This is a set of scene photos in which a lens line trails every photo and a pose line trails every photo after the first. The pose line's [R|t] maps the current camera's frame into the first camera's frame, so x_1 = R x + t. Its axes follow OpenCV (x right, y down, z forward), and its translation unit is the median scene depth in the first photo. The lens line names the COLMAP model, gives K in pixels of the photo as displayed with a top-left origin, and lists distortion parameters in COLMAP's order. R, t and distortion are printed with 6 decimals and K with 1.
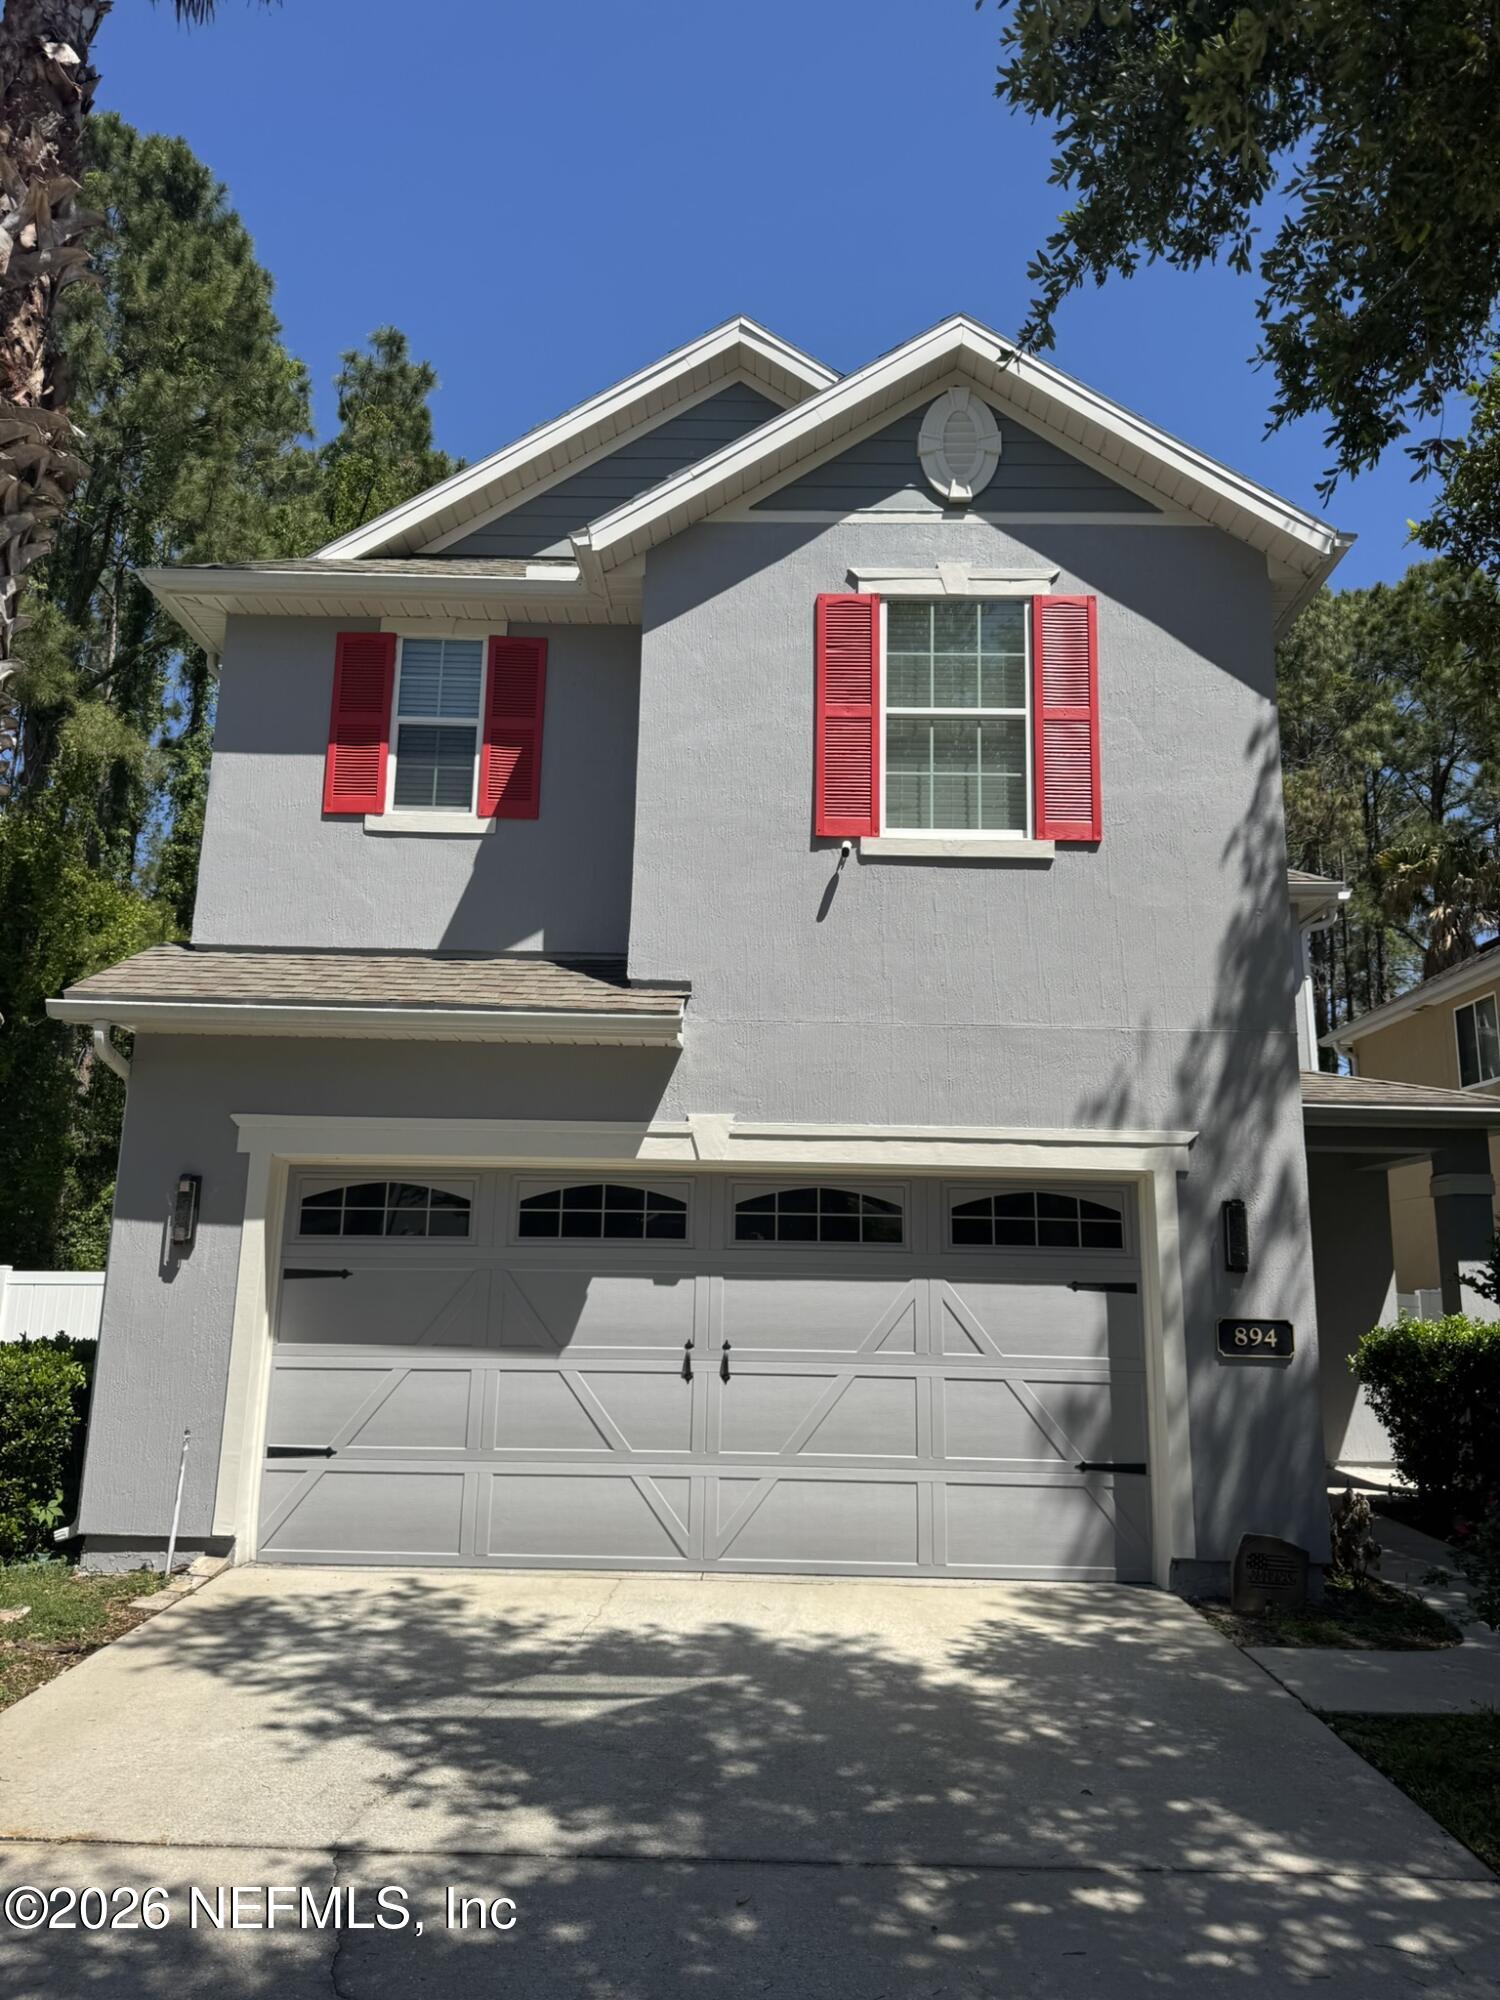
lens RADIAL K [[1389.0, 0, 781.9], [0, 1389.0, 965.4], [0, 0, 1]] dist [0.081792, -0.056538]
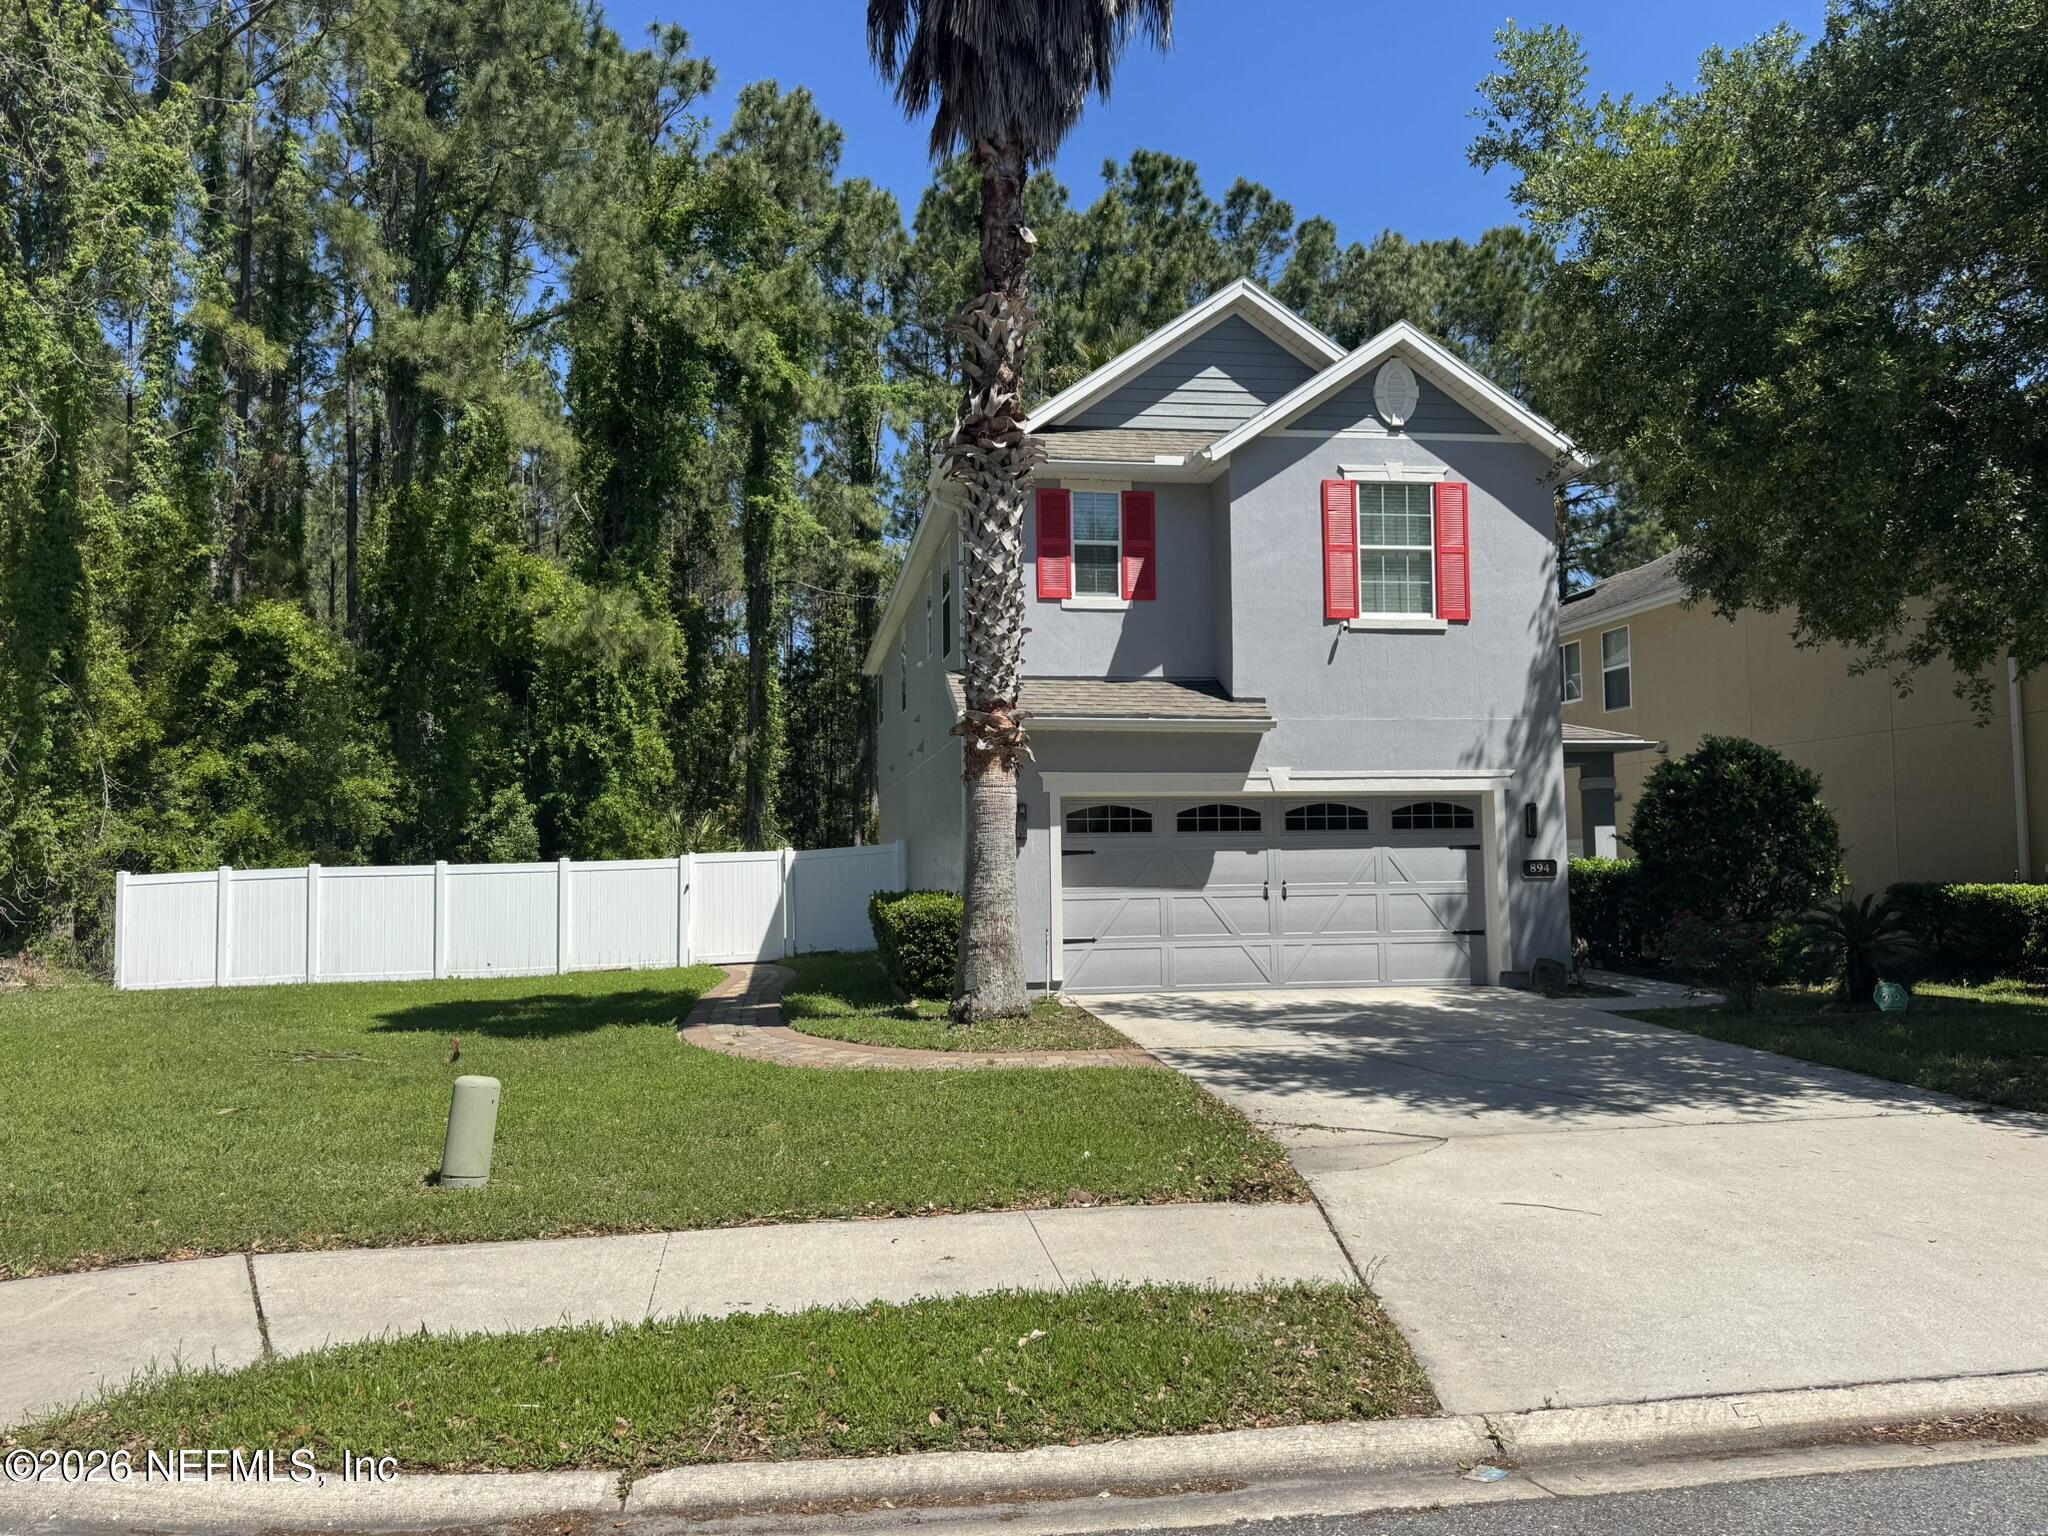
lens RADIAL K [[1449.8, 0, 1024.0], [0, 1449.8, 768.0], [0, 0, 1]] dist [0.082999, -0.099409]
pose [[0.984811, -0.025079, 0.171807, -0.710109], [-0.003299, 0.986633, 0.162927, -0.209008], [-0.173597, -0.161019, 0.971564, -0.856212]]
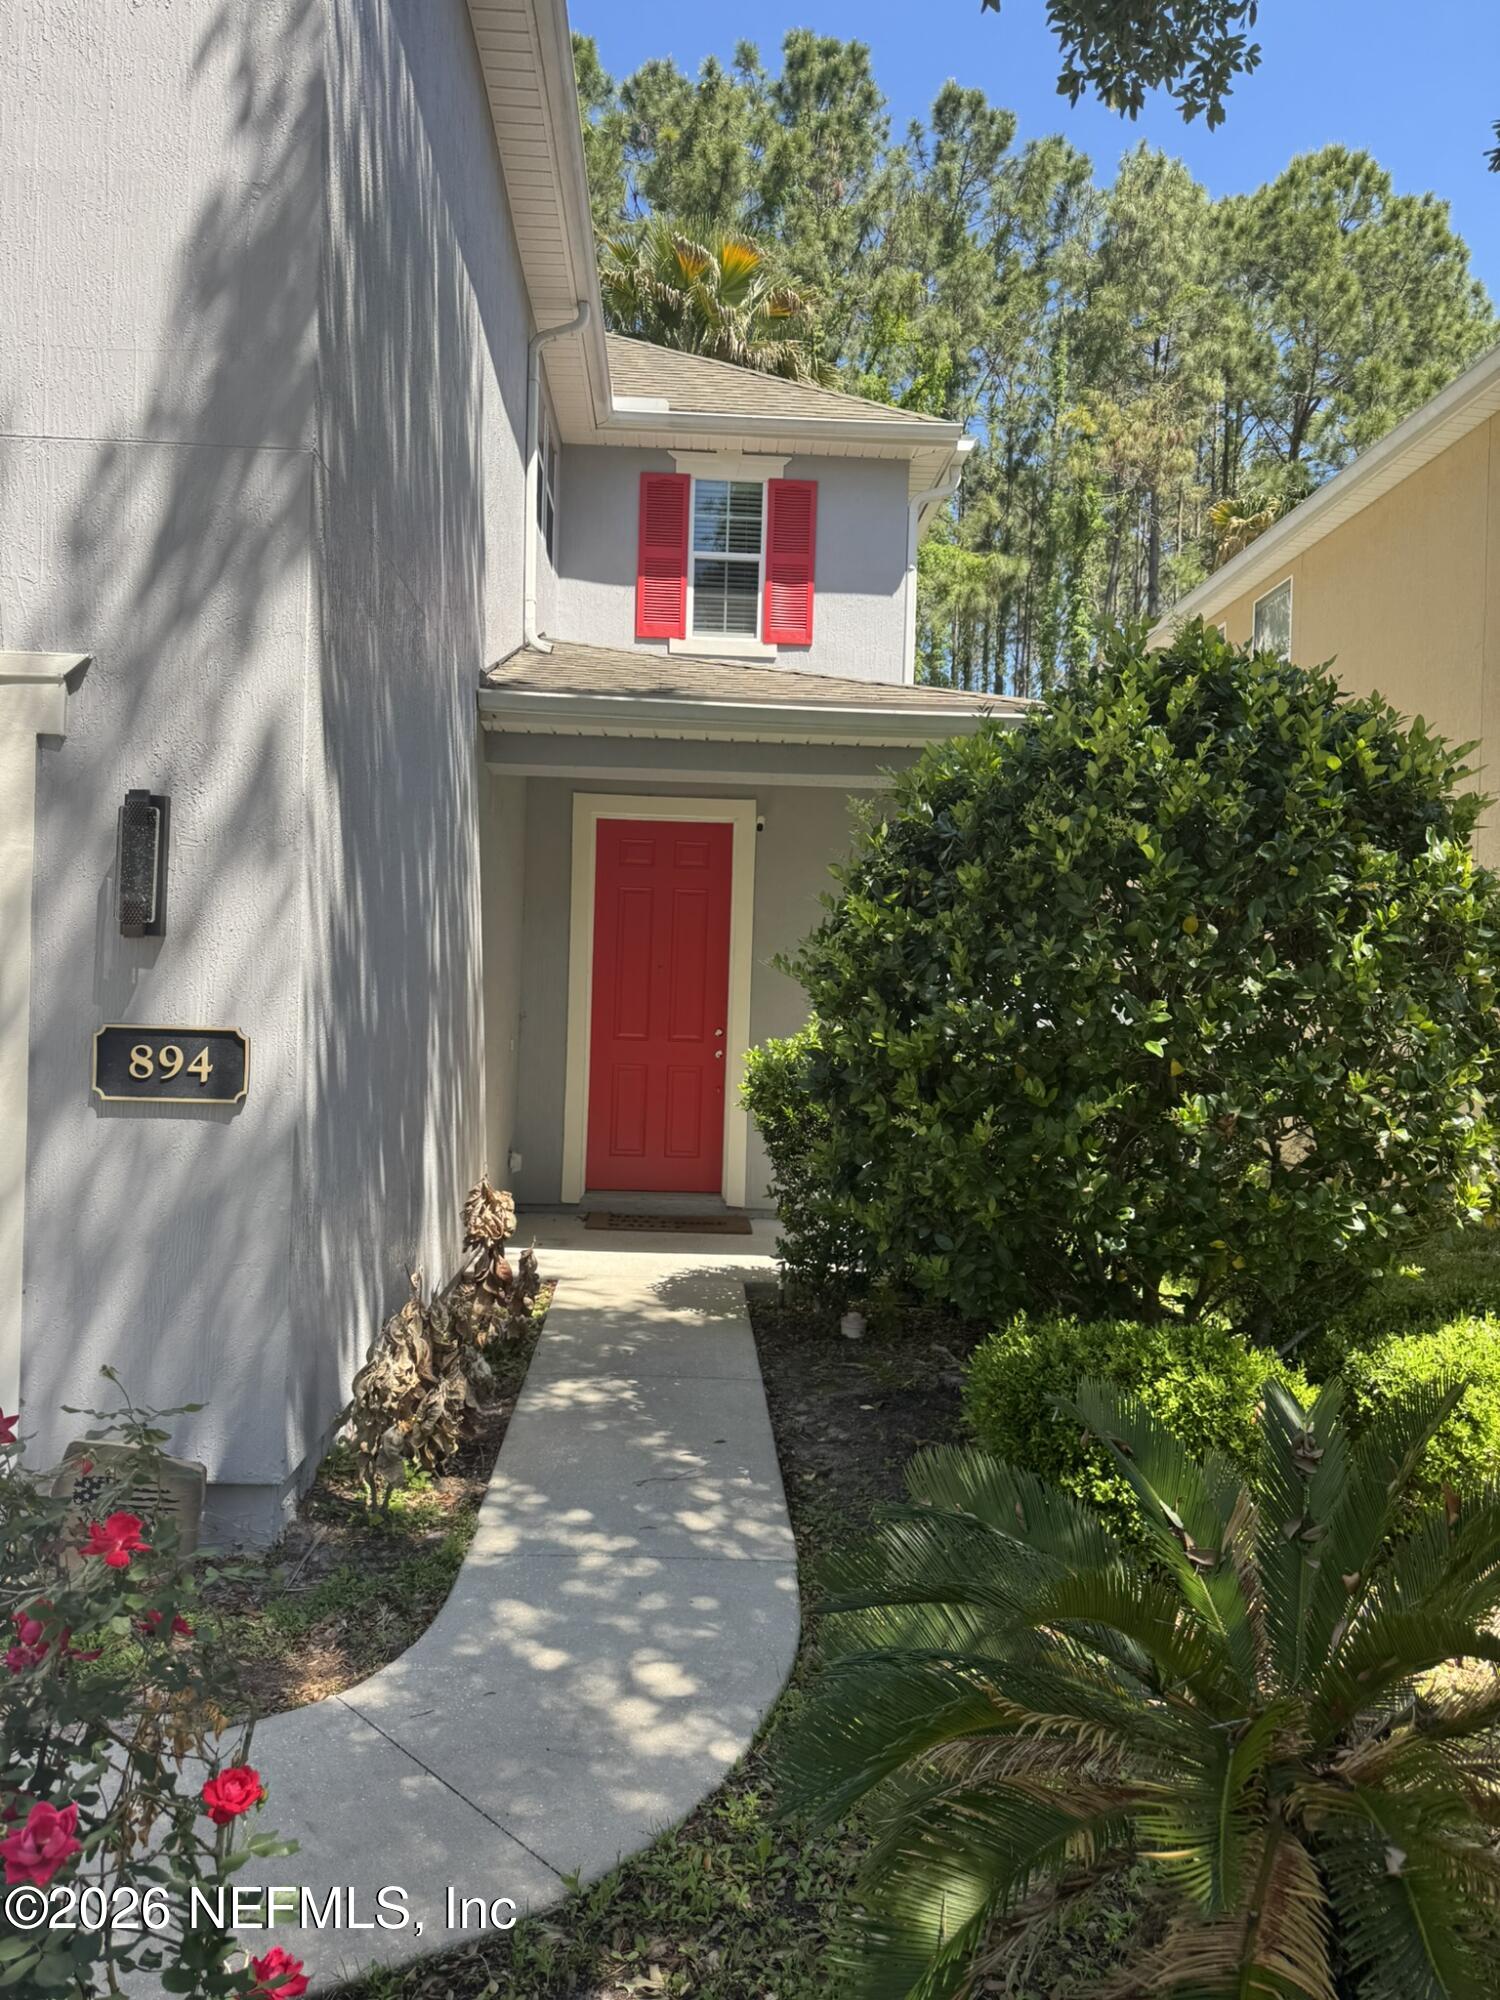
lens RADIAL K [[1389.0, 0, 781.9], [0, 1389.0, 965.4], [0, 0, 1]] dist [0.081792, -0.056538]
pose [[0.998574, 0.005178, 0.053130, 0.479805], [-0.015702, 0.979747, 0.199623, 0.115581], [-0.051020, -0.200172, 0.978431, 0.460186]]
